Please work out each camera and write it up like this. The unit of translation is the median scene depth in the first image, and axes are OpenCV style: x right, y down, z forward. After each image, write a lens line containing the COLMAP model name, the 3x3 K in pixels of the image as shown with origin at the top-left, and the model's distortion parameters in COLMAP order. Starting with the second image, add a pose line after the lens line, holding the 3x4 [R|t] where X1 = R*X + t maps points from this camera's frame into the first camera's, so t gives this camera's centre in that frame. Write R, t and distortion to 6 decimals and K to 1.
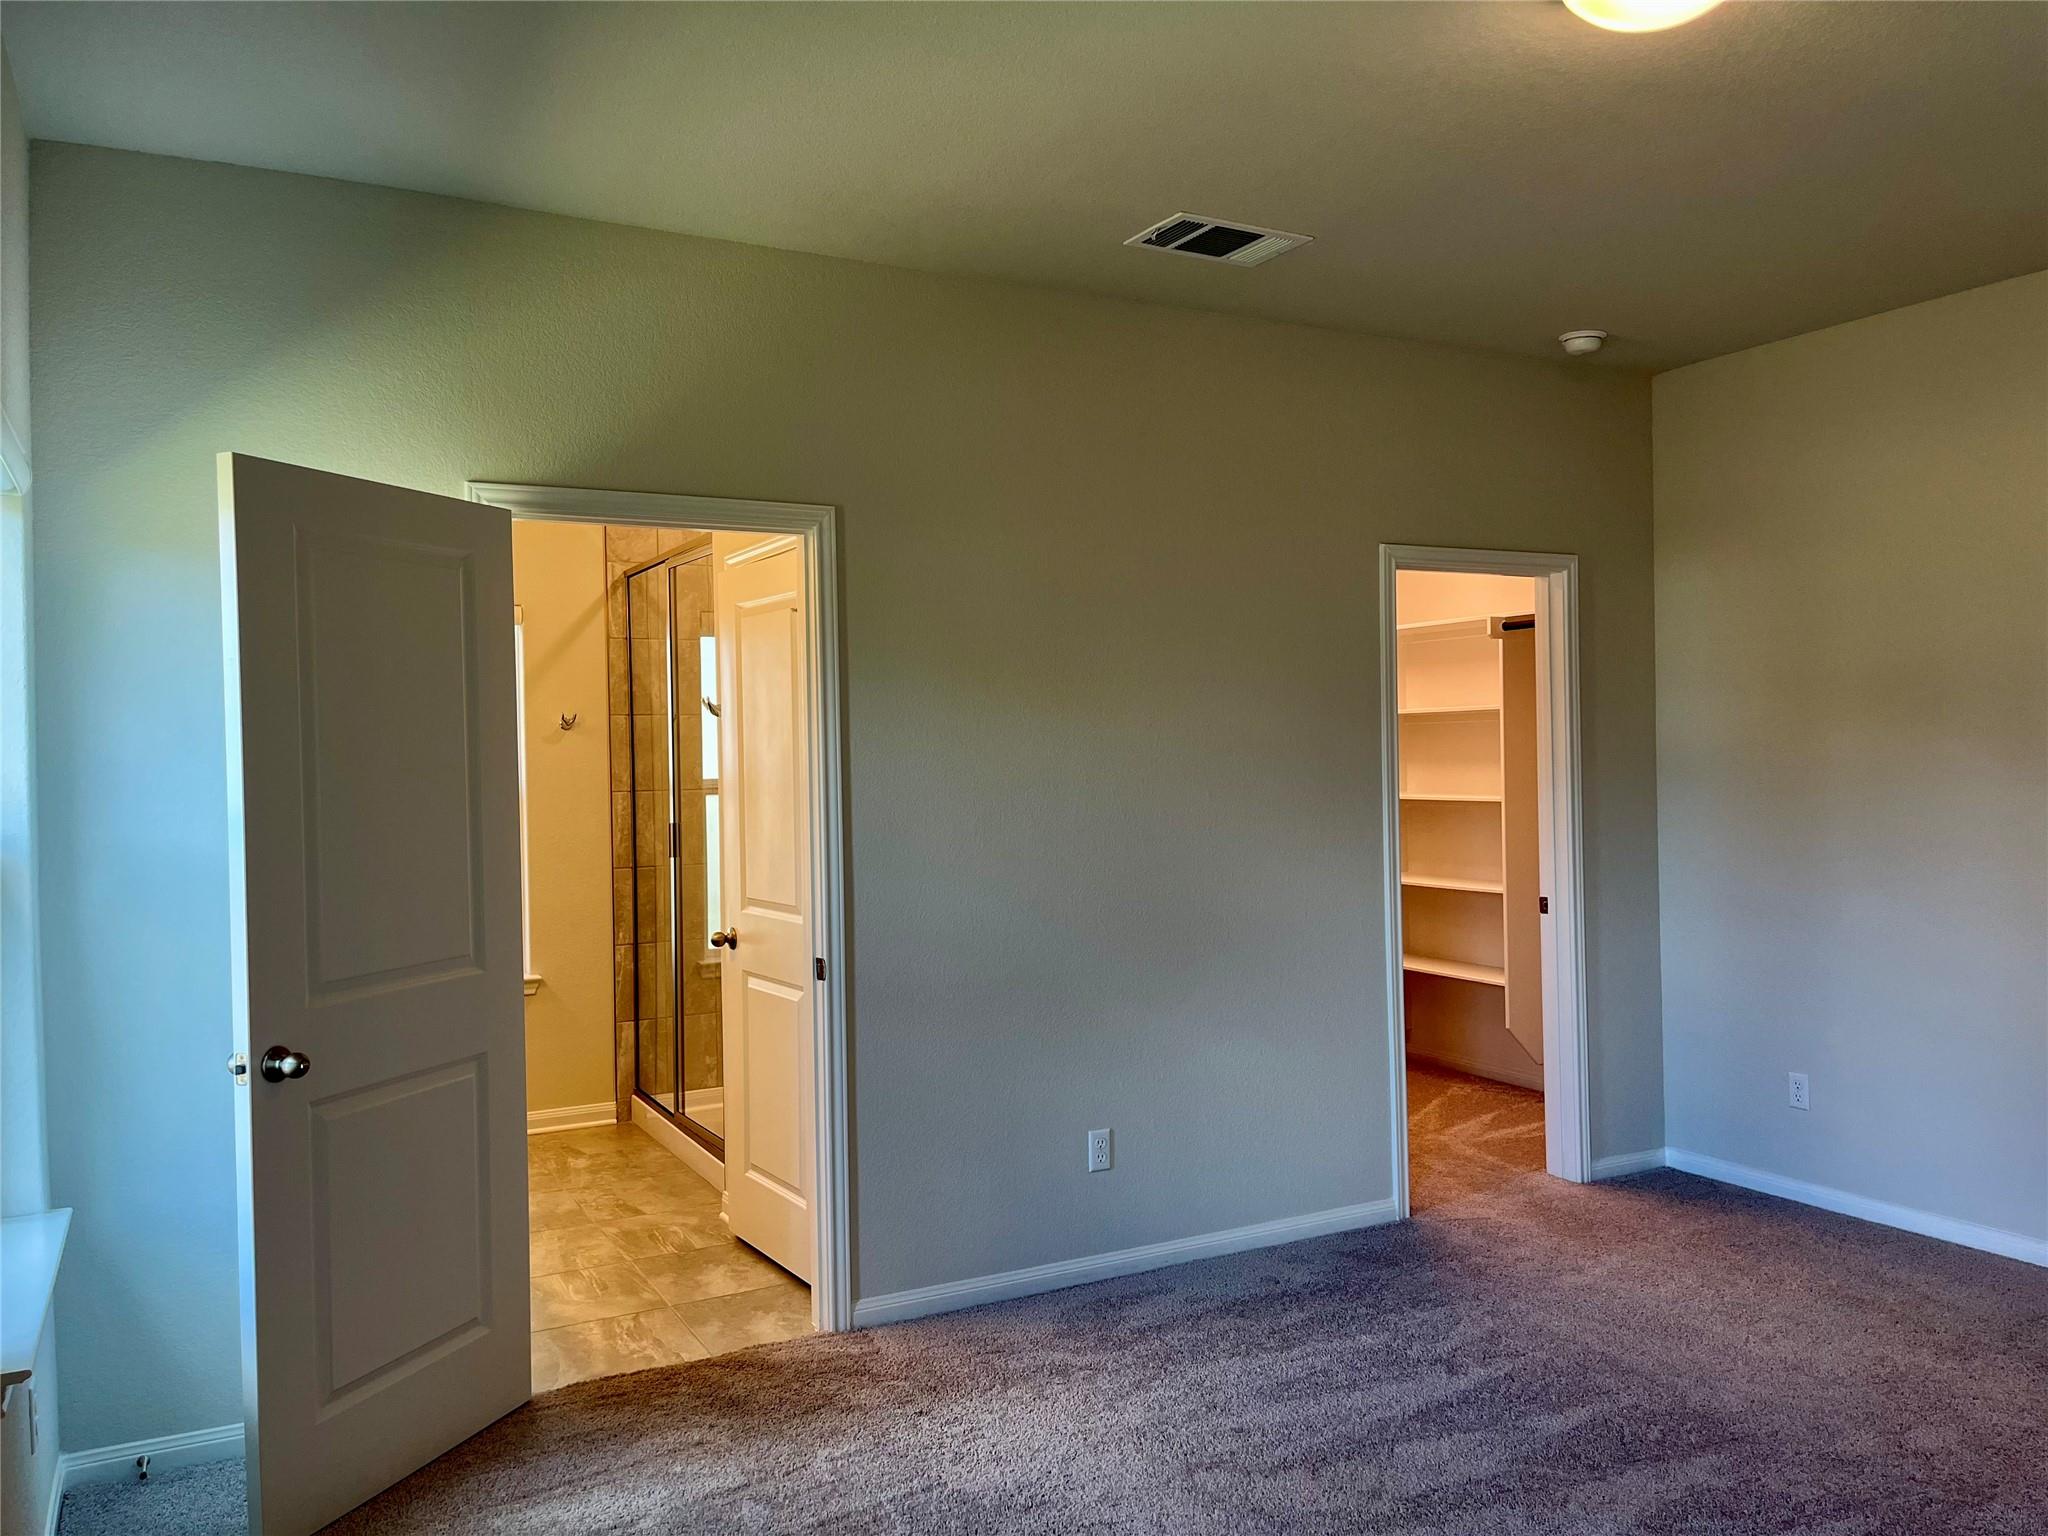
lens RADIAL K [[1555.0, 0, 1009.1], [0, 1555.0, 774.7], [0, 0, 1]] dist [0.054835, -0.067695]
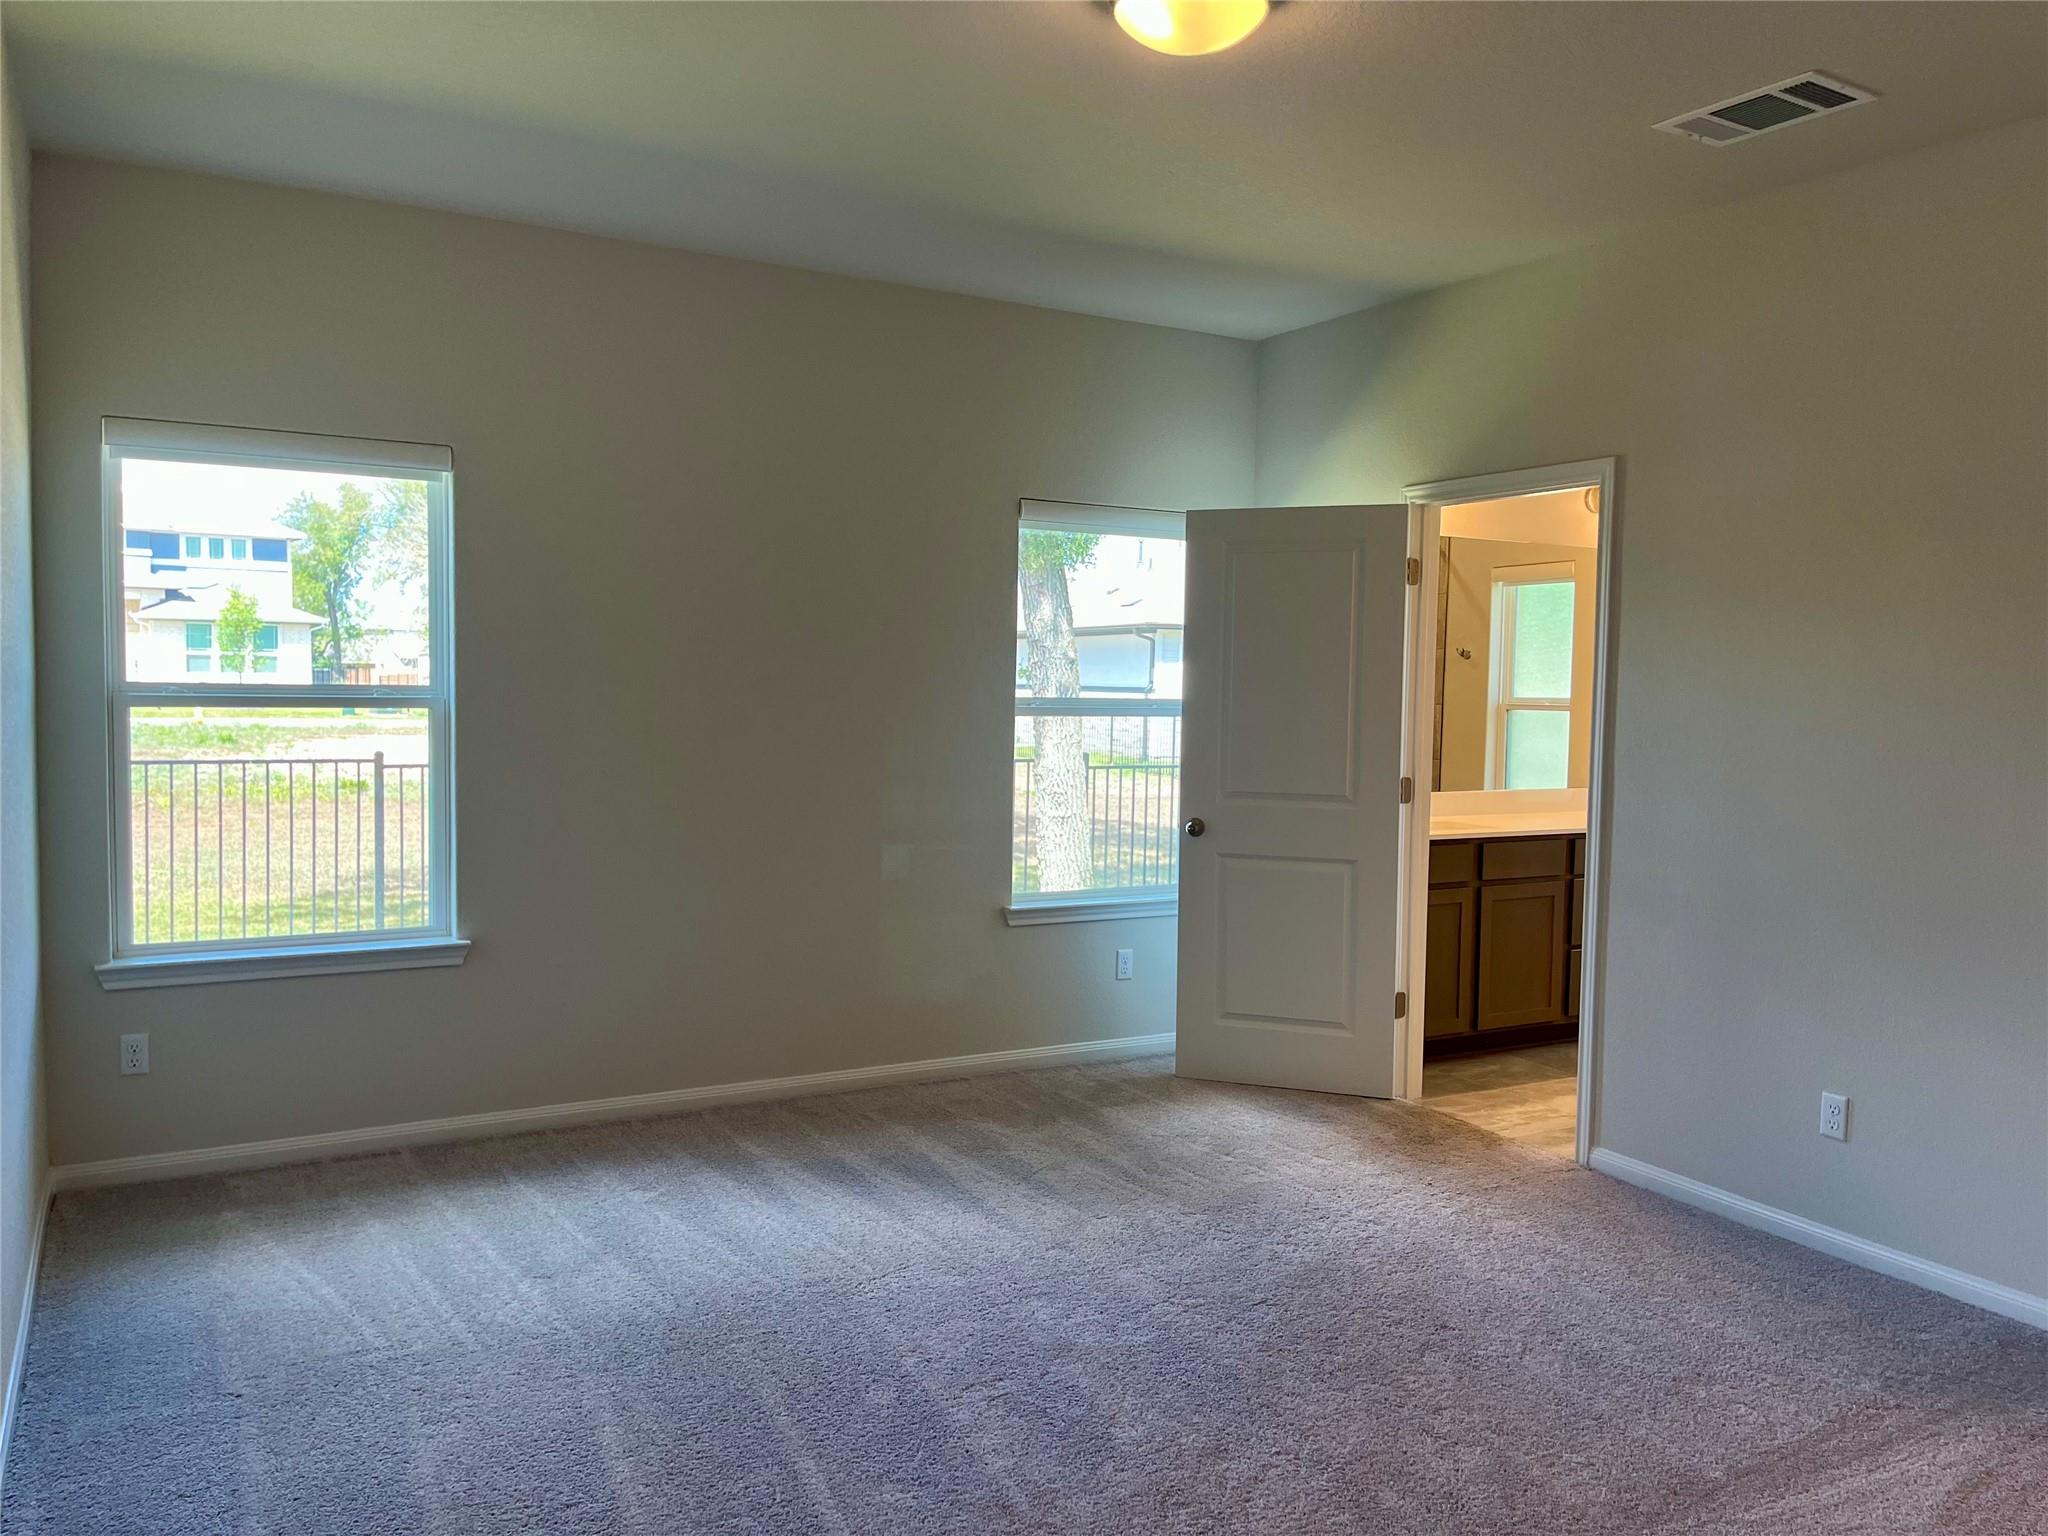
lens RADIAL K [[1555.0, 0, 1009.1], [0, 1555.0, 774.7], [0, 0, 1]] dist [0.054835, -0.067695]
pose [[-0.003408, 0.078319, -0.996923, 1.055698], [-0.026300, 0.996576, 0.078382, -0.018219], [0.999648, 0.026486, -0.001337, 0.566972]]
